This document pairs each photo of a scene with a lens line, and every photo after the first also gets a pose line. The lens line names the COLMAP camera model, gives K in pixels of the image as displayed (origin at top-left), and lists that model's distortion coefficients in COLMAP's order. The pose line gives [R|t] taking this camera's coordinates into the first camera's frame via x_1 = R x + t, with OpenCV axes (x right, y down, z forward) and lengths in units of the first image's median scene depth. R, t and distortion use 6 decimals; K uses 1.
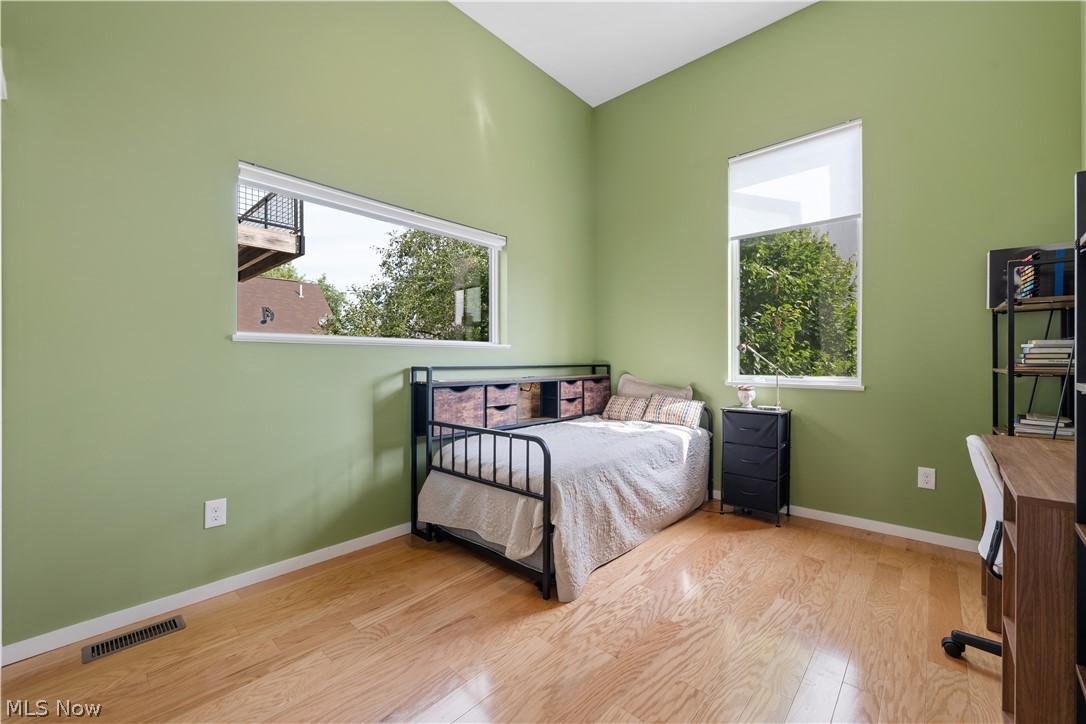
lens RADIAL K [[435.1, 0, 541.5], [0, 435.1, 359.4], [0, 0, 1]] dist [-0.000754, 0.000202]
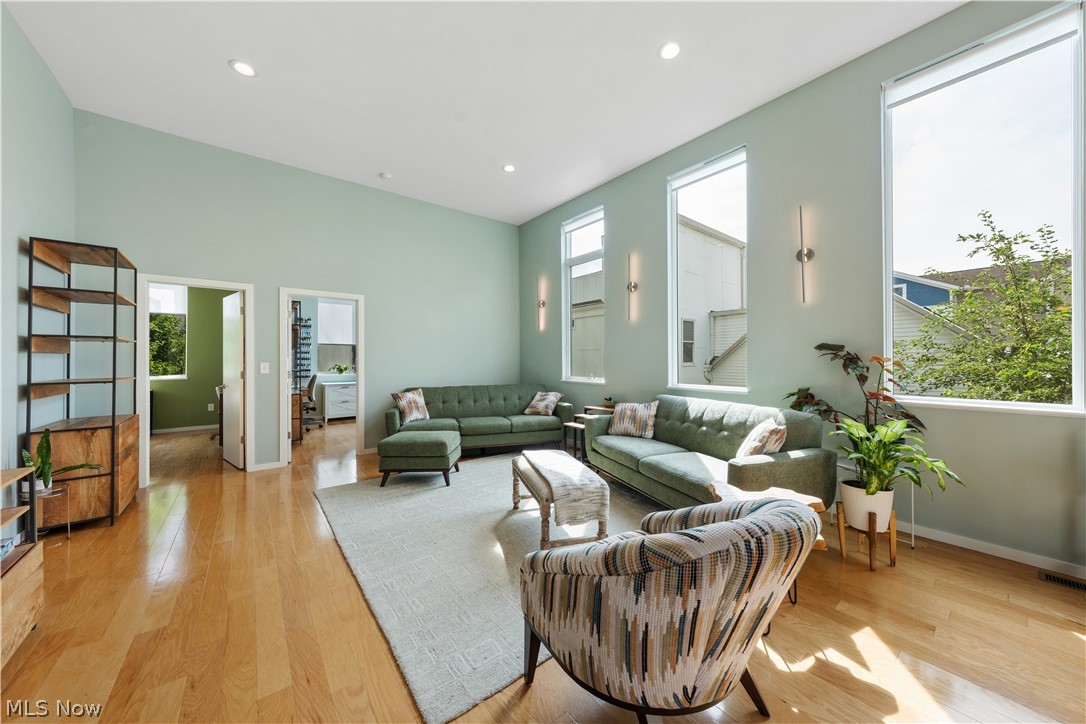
lens RADIAL K [[373.4, 0, 543.9], [0, 373.4, 359.6], [0, 0, 1]] dist [-0.003333, -0.000242]
pose [[0.174234, 0.009721, 0.984656, -0.731680], [-0.004872, 0.999948, -0.009010, -0.023147], [-0.984692, -0.003228, 0.174272, -1.004820]]
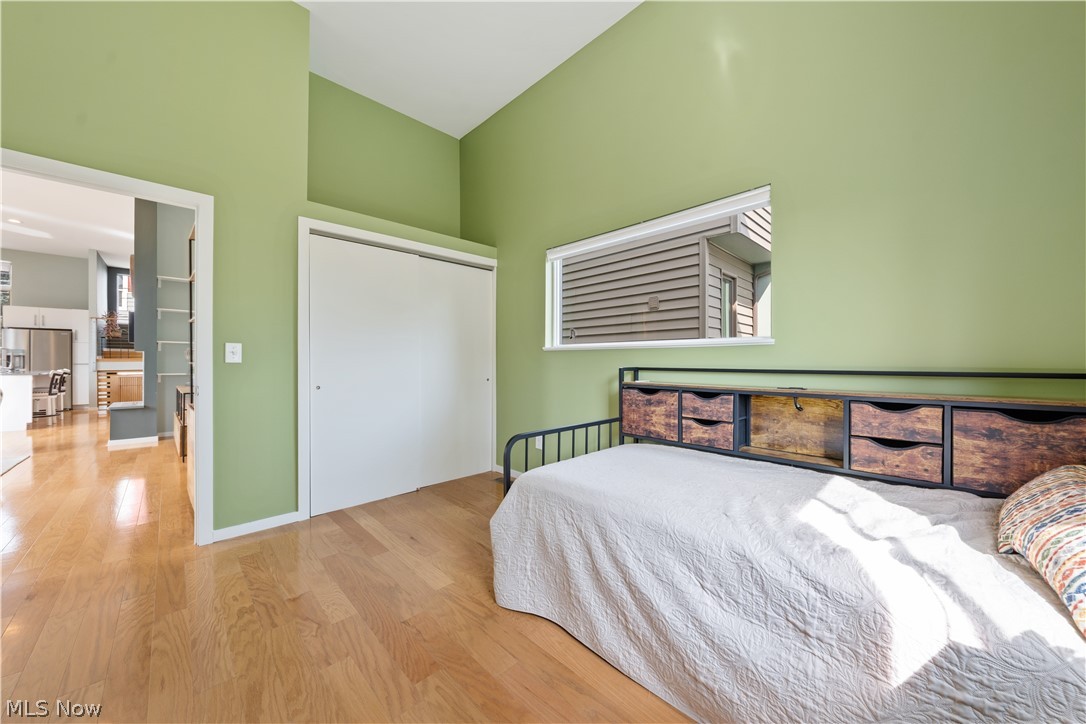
lens RADIAL K [[373.4, 0, 541.3], [0, 373.4, 362.9], [0, 0, 1]] dist [-0.003333, -0.000242]
pose [[-0.044048, 0.005520, -0.999014, 0.621962], [0.001263, 0.999984, 0.005470, 0.000820], [0.999029, -0.001021, -0.044054, 0.775490]]
